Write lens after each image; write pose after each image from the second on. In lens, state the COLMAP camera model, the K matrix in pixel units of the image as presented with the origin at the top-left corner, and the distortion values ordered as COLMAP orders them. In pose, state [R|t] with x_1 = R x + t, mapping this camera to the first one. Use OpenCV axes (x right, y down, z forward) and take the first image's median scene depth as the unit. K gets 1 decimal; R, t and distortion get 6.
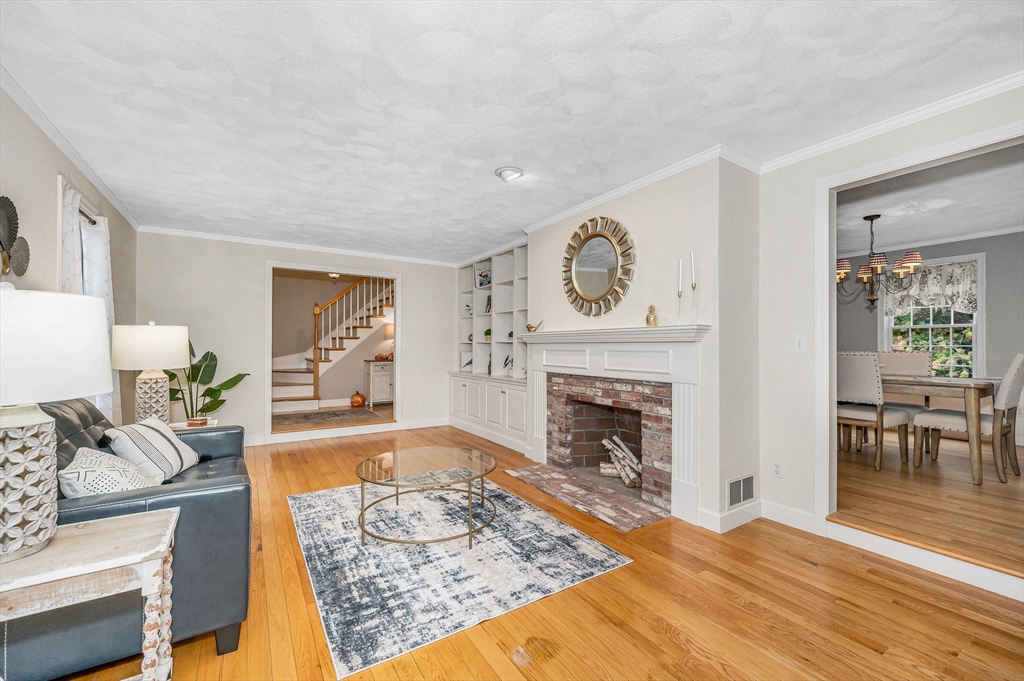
lens RADIAL K [[420.6, 0, 522.2], [0, 420.6, 343.1], [0, 0, 1]] dist [-0.000046, -0.001074]
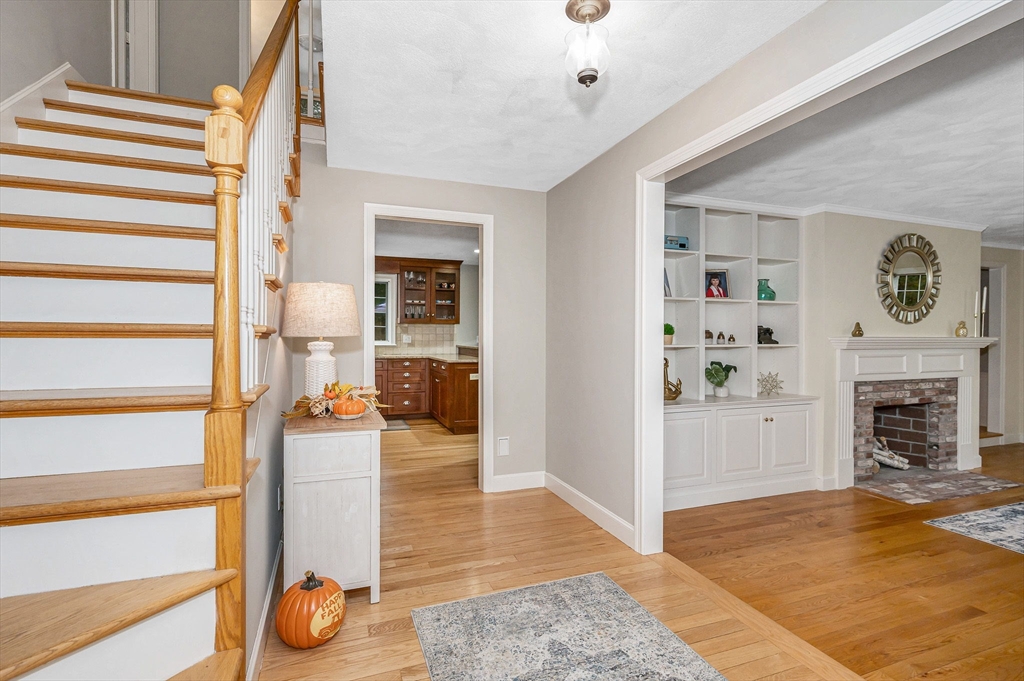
lens RADIAL K [[457.9, 0, 515.6], [0, 457.9, 345.0], [0, 0, 1]] dist [-0.001283, 0.000426]
pose [[0.239112, -0.013439, 0.970899, -1.380417], [-0.009006, 0.999831, 0.016057, -0.022420], [-0.970950, -0.012583, 0.238951, 1.935402]]
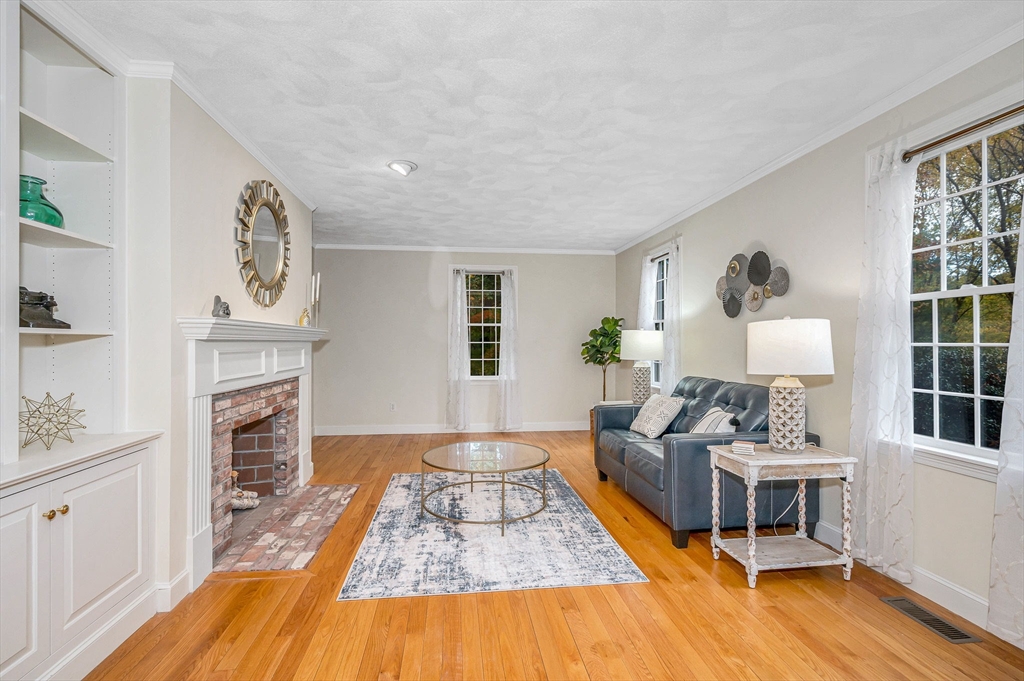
lens RADIAL K [[483.2, 0, 497.0], [0, 483.2, 337.5], [0, 0, 1]] dist [-0.002044, 0.000363]
pose [[-0.883434, 0.002652, 0.468548, -0.719269], [-0.005929, 0.999841, -0.016837, 0.006306], [-0.468518, -0.017652, -0.883277, 1.813331]]
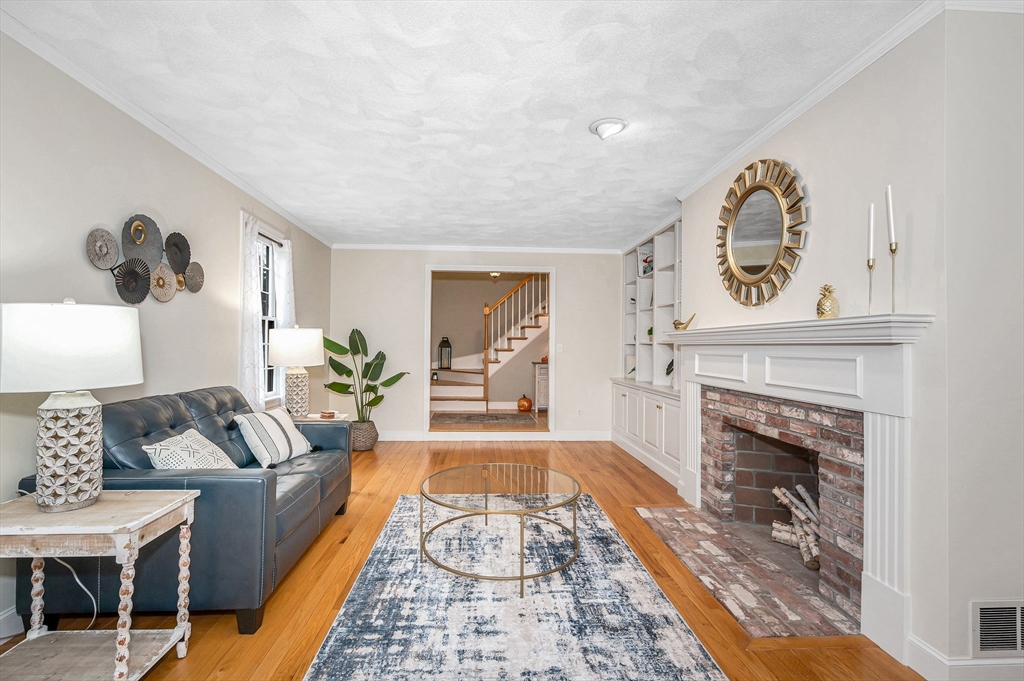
lens RADIAL K [[469.7, 0, 502.4], [0, 469.7, 339.7], [0, 0, 1]] dist [-0.002533, -0.000639]
pose [[0.861551, -0.001884, -0.507667, 0.234527], [-0.002524, 0.999965, -0.007995, -0.001702], [0.507664, 0.008170, 0.861516, 0.148906]]
